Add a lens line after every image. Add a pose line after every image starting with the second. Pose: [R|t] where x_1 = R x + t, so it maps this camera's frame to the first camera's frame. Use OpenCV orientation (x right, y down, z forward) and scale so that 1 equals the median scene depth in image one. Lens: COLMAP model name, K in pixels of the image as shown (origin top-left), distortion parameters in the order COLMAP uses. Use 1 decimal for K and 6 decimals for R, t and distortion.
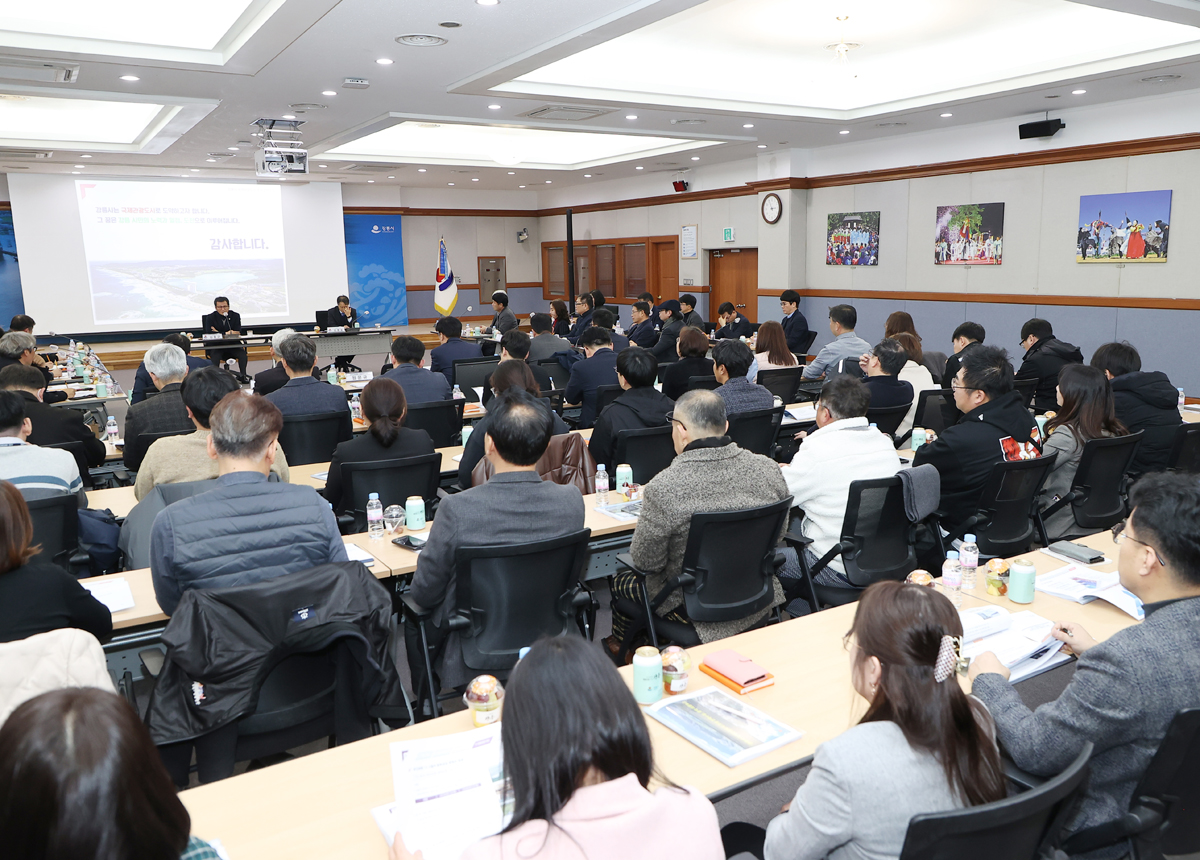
lens RADIAL K [[938.5, 0, 625.4], [0, 938.5, 428.9], [0, 0, 1]] dist [0.003527, 0.002149]
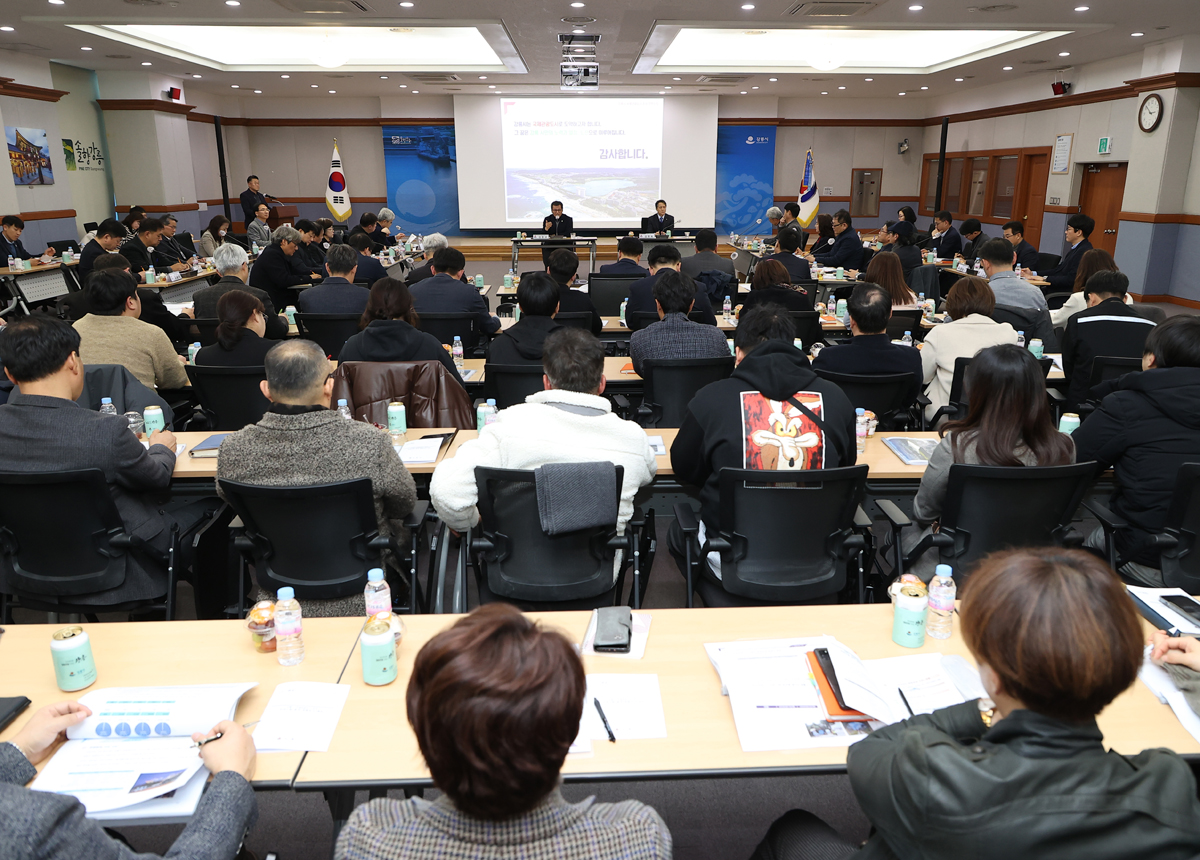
lens RADIAL K [[867.8, 0, 616.9], [0, 867.8, 425.6], [0, 0, 1]] dist [-0.005952, -0.000151]
pose [[0.869794, 0.152145, -0.469373, 0.125612], [-0.100798, 0.986002, 0.132818, -0.015331], [0.483010, -0.068212, 0.872954, 0.077854]]
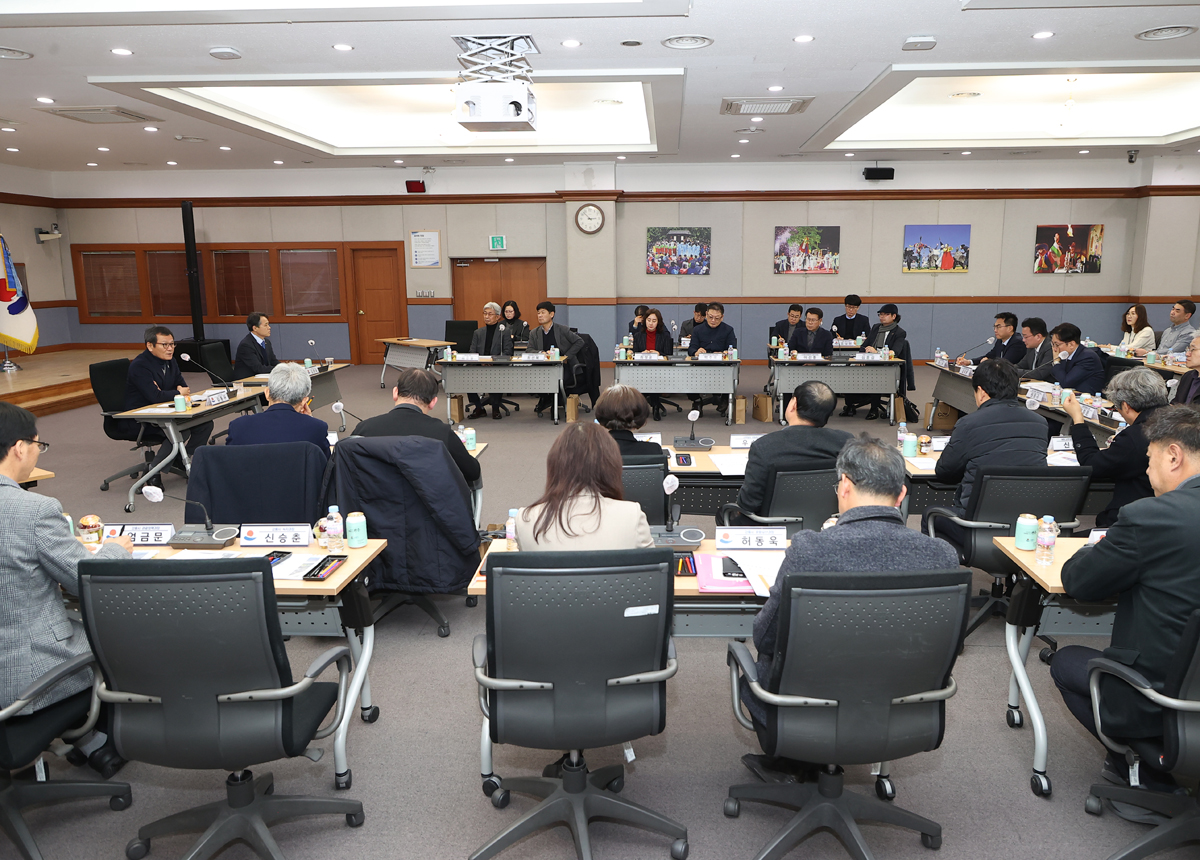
lens RADIAL K [[867.8, 0, 616.9], [0, 867.8, 425.6], [0, 0, 1]] dist [-0.005952, -0.000151]
pose [[0.574640, -0.134717, 0.807242, -0.526563], [0.142169, 0.987794, 0.063645, -0.059693], [-0.805963, 0.078192, 0.586779, 0.380883]]
